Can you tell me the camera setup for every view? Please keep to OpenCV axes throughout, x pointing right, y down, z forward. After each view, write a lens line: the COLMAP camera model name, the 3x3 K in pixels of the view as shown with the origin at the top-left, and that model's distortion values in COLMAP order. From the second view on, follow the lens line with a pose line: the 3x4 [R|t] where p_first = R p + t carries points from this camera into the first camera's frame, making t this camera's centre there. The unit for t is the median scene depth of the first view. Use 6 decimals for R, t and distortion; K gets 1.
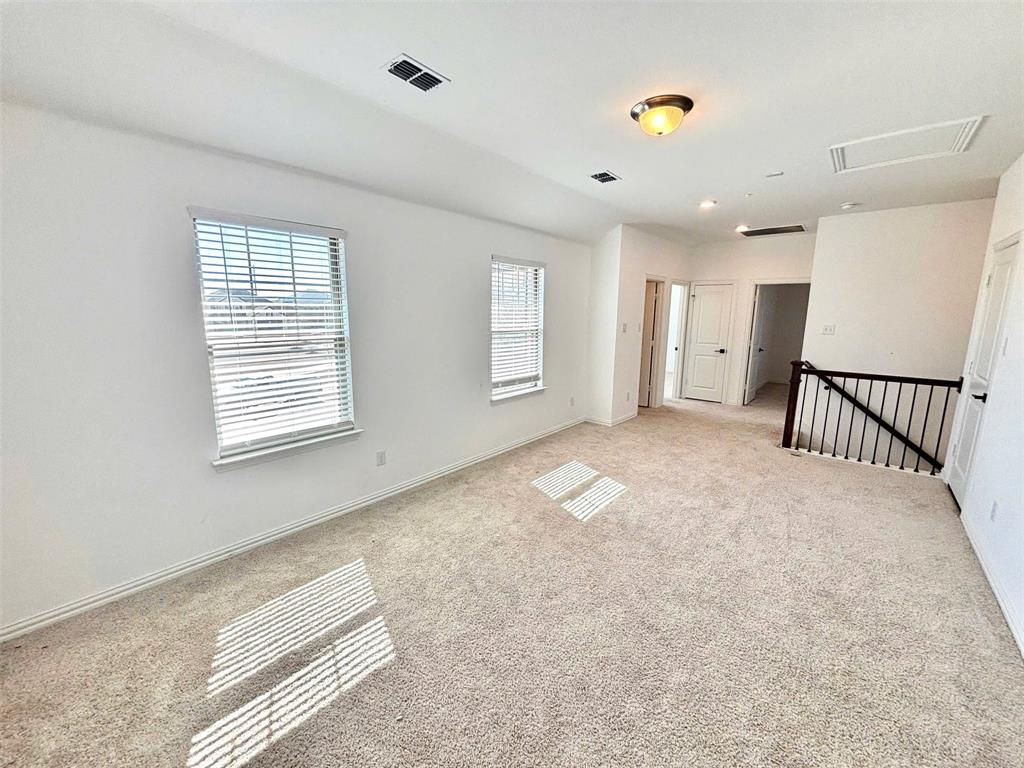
lens RADIAL K [[408.6, 0, 509.4], [0, 408.6, 386.5], [0, 0, 1]] dist [0.002613, 0.000237]
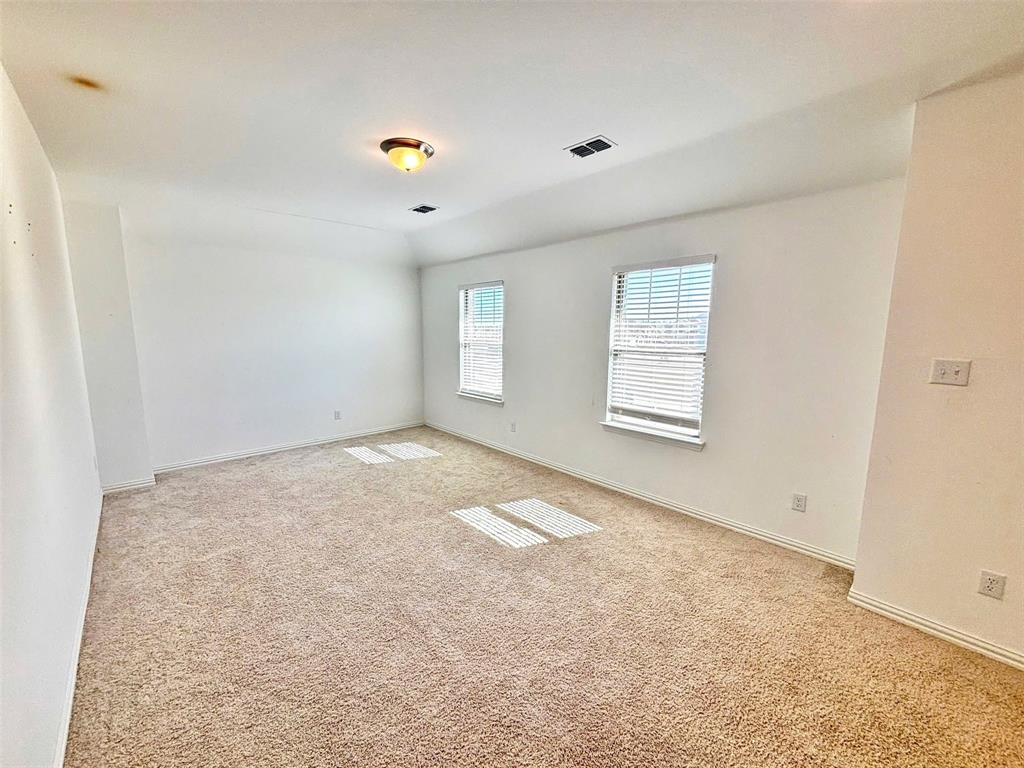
lens RADIAL K [[408.6, 0, 509.4], [0, 408.6, 386.5], [0, 0, 1]] dist [0.002613, 0.000237]
pose [[-0.117148, 0.131915, -0.984314, 1.003151], [-0.192353, 0.969356, 0.152803, -0.167492], [0.974308, 0.207236, -0.088184, 0.980106]]
